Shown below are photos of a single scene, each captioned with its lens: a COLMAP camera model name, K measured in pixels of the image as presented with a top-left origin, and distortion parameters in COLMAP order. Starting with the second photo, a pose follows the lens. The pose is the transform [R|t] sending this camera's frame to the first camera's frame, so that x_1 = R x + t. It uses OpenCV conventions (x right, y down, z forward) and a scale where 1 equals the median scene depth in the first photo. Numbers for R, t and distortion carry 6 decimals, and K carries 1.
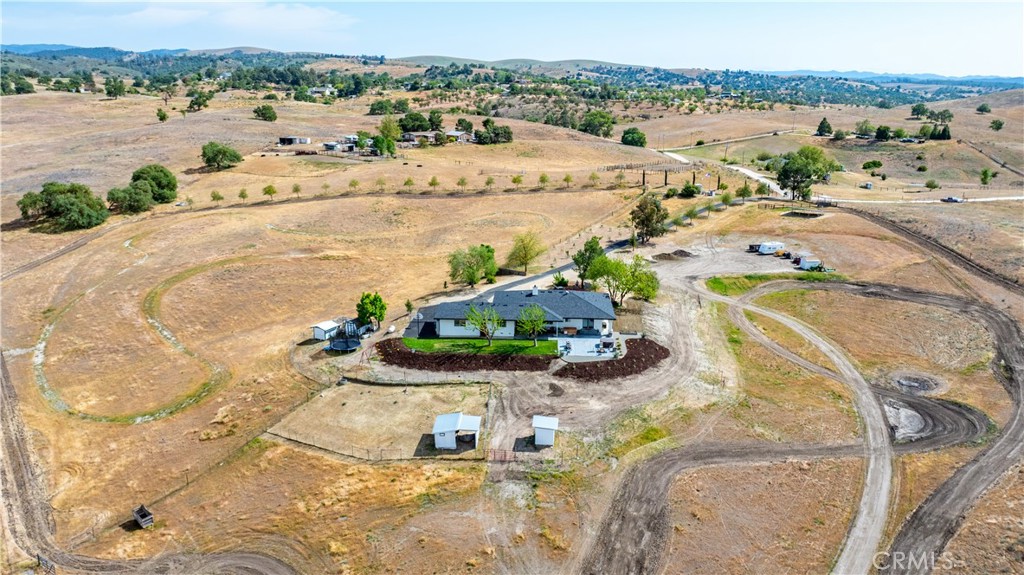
lens RADIAL K [[723.7, 0, 505.1], [0, 723.7, 285.8], [0, 0, 1]] dist [-0.028286, 0.005947]
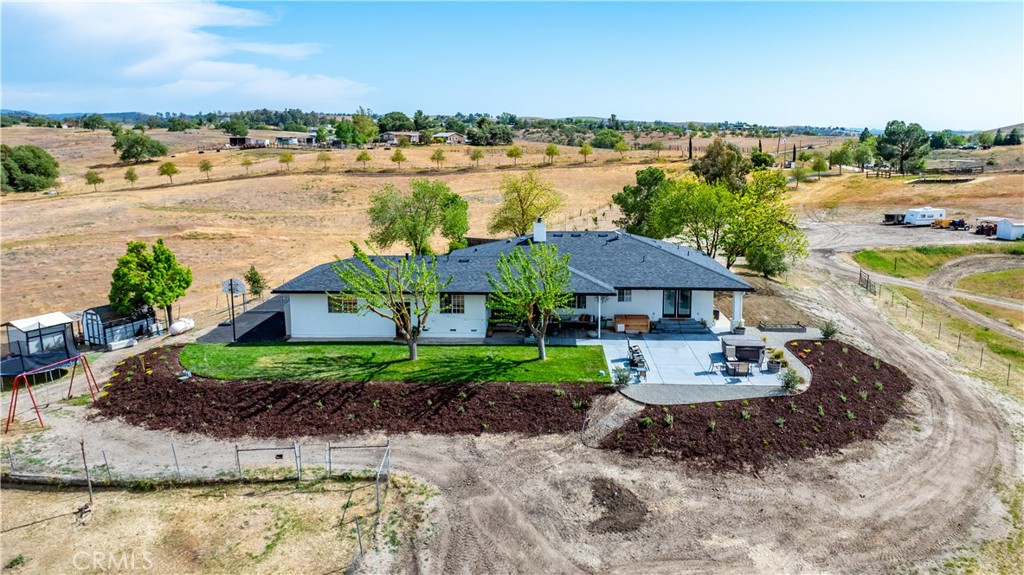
lens RADIAL K [[723.7, 0, 505.1], [0, 723.7, 285.8], [0, 0, 1]] dist [-0.028286, 0.005947]
pose [[0.999891, -0.011238, -0.009580, 0.026656], [0.010591, 0.997821, -0.065126, 0.067409], [0.010291, 0.065018, 0.997831, 0.622145]]
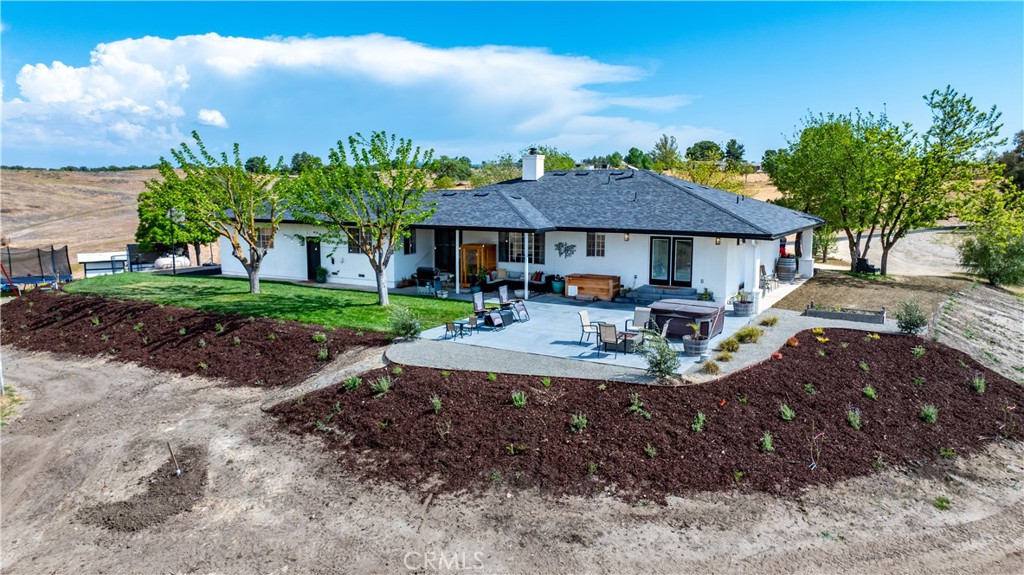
lens RADIAL K [[723.7, 0, 505.1], [0, 723.7, 285.8], [0, 0, 1]] dist [-0.028286, 0.005947]
pose [[0.886930, 0.058684, -0.458160, 0.182090], [-0.117757, 0.987849, -0.101430, 0.092687], [0.446641, 0.143913, 0.883063, 0.769698]]
